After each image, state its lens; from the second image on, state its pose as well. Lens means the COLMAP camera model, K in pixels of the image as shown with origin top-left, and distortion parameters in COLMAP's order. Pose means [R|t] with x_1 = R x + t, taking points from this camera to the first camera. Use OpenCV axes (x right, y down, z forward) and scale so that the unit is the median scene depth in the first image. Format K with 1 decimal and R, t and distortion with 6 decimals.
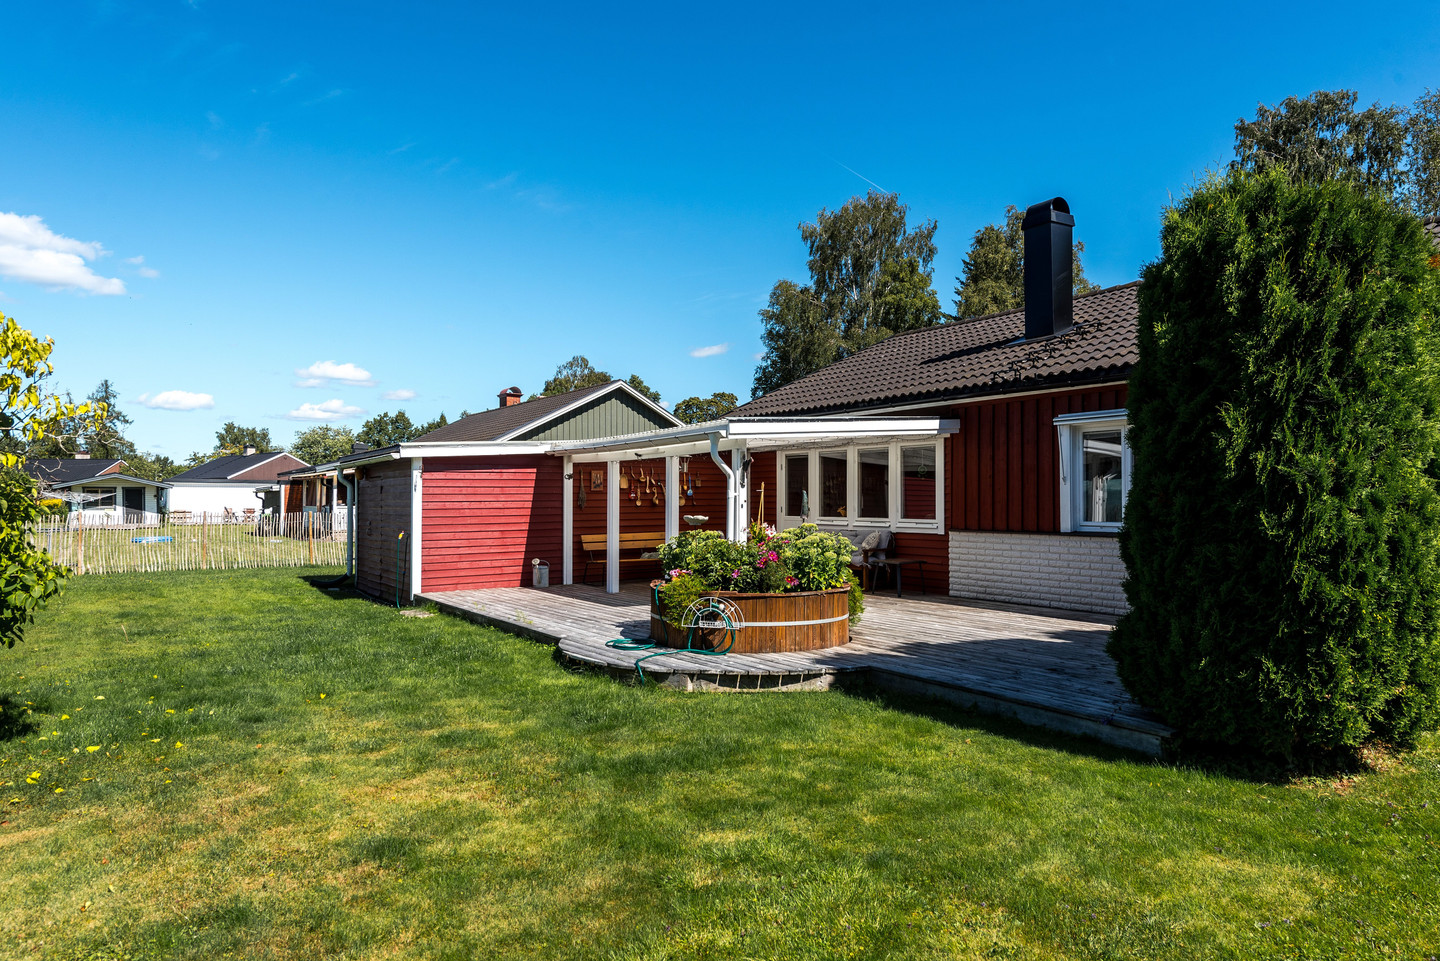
lens RADIAL K [[843.5, 0, 711.4], [0, 843.5, 482.8], [0, 0, 1]] dist [0.004731, 0.000177]
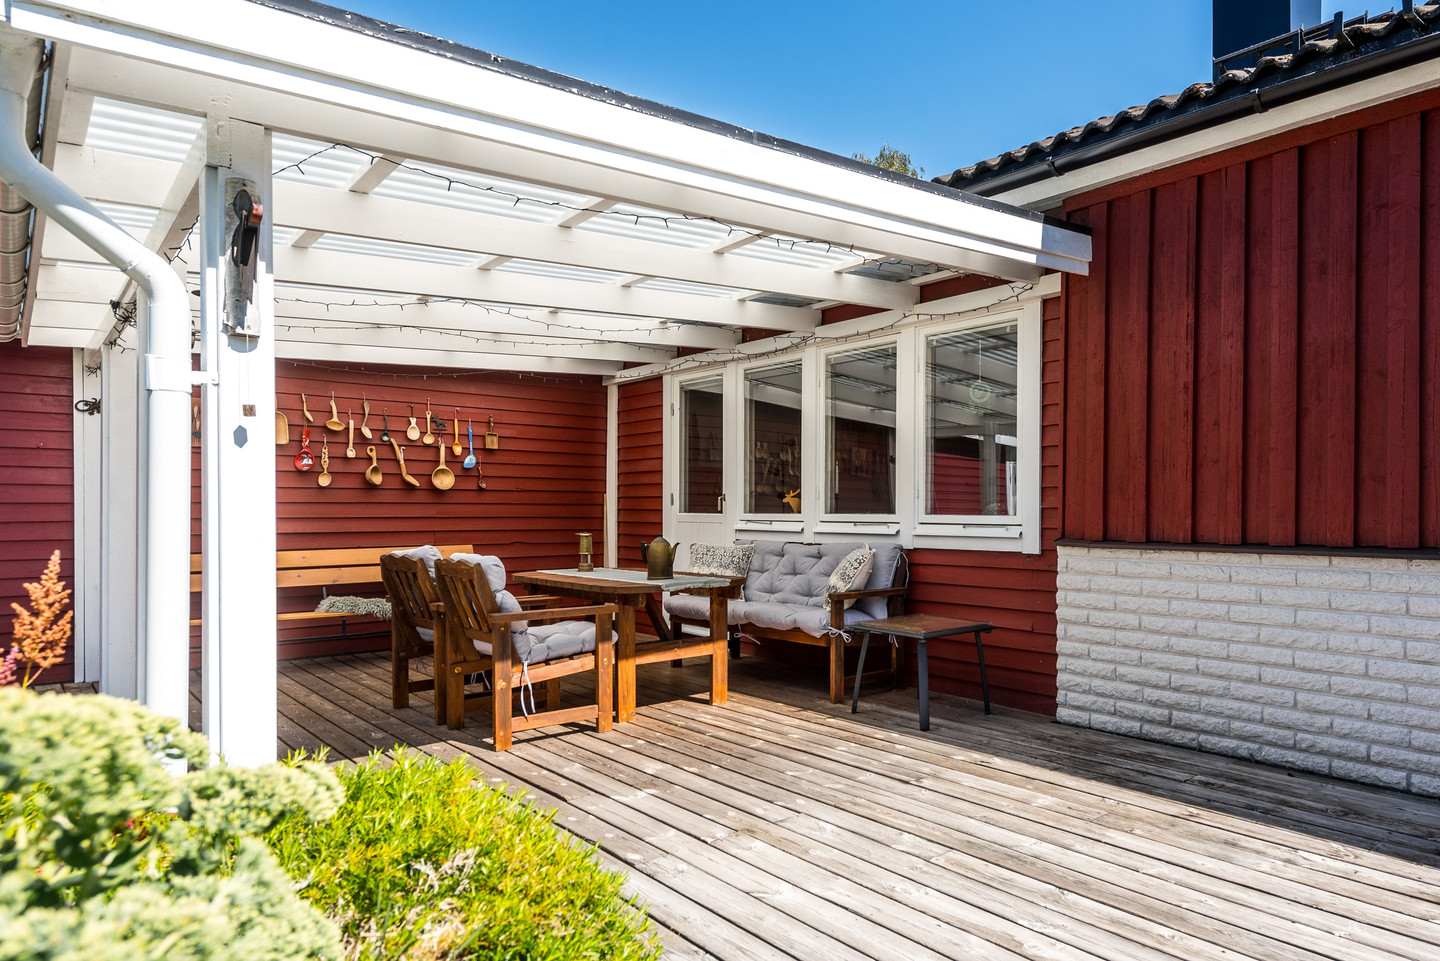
lens RADIAL K [[1007.3, 0, 726.2], [0, 1007.3, 487.2], [0, 0, 1]] dist [0.000940, 0.000225]
pose [[0.999441, 0.003588, 0.033252, 0.122022], [-0.003568, 0.999993, -0.000660, 0.032439], [-0.033254, 0.000541, 0.999447, 0.563873]]
